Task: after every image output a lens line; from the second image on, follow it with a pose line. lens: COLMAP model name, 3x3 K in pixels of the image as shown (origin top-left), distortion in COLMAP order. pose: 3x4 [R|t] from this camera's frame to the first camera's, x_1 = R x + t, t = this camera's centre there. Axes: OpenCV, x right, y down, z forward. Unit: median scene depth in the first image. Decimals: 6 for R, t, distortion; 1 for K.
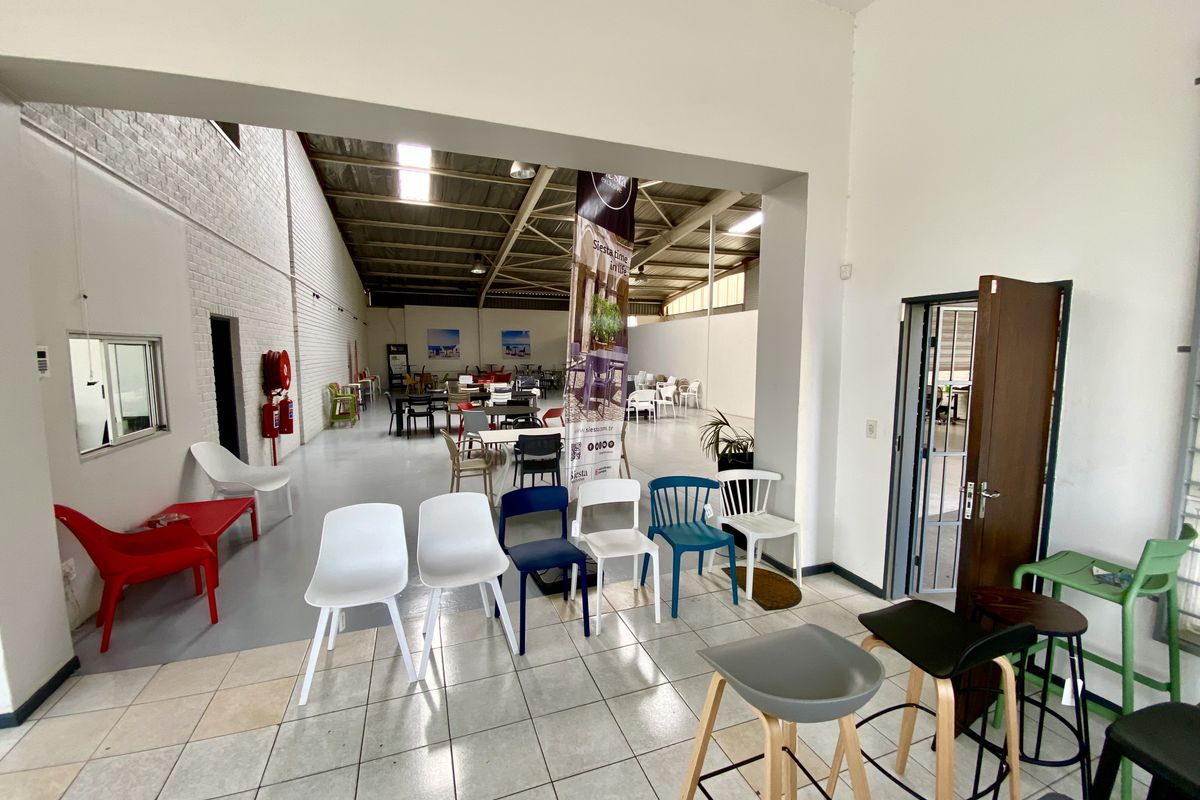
lens RADIAL K [[488.9, 0, 600.0], [0, 488.9, 400.0], [0, 0, 1]] dist [-0.000233, -0.000114]
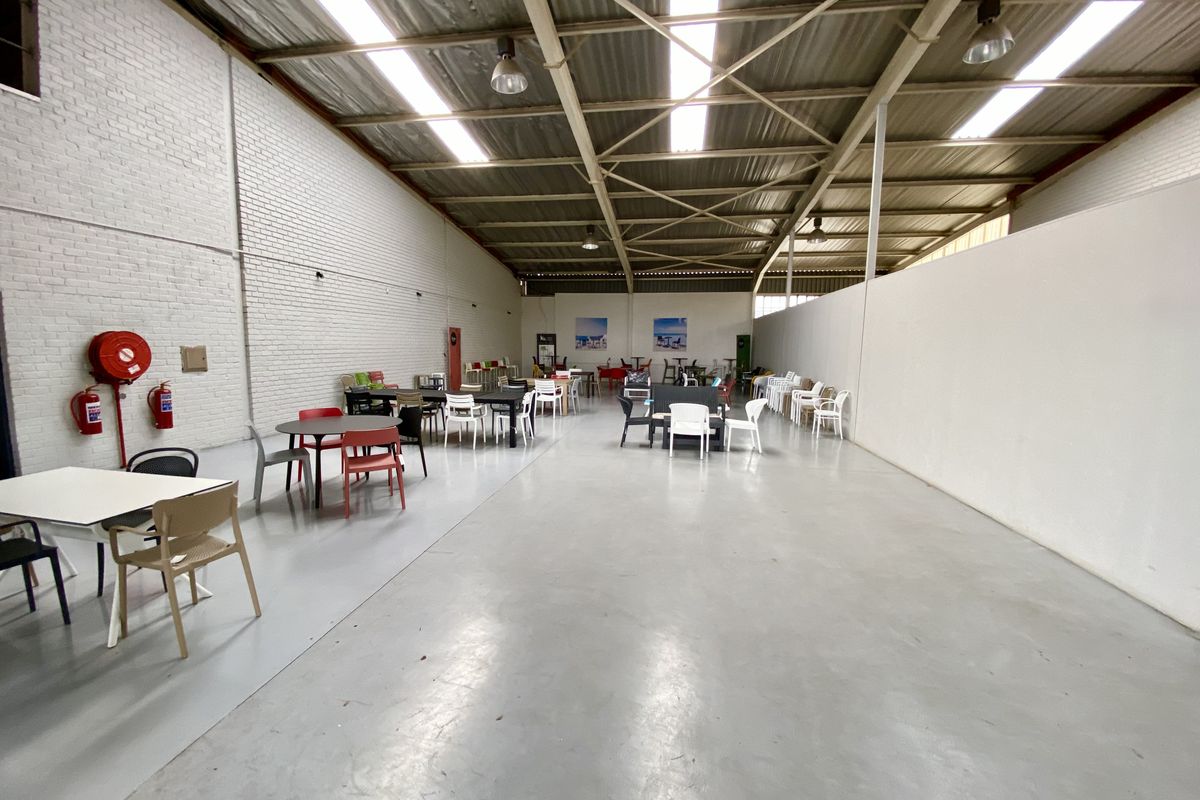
lens RADIAL K [[488.9, 0, 600.0], [0, 488.9, 400.0], [0, 0, 1]] dist [-0.000233, -0.000114]
pose [[0.871281, 0.064989, -0.486462, 0.154120], [-0.058602, 0.997879, 0.028353, -0.018278], [0.487273, 0.003805, 0.873242, 0.216802]]
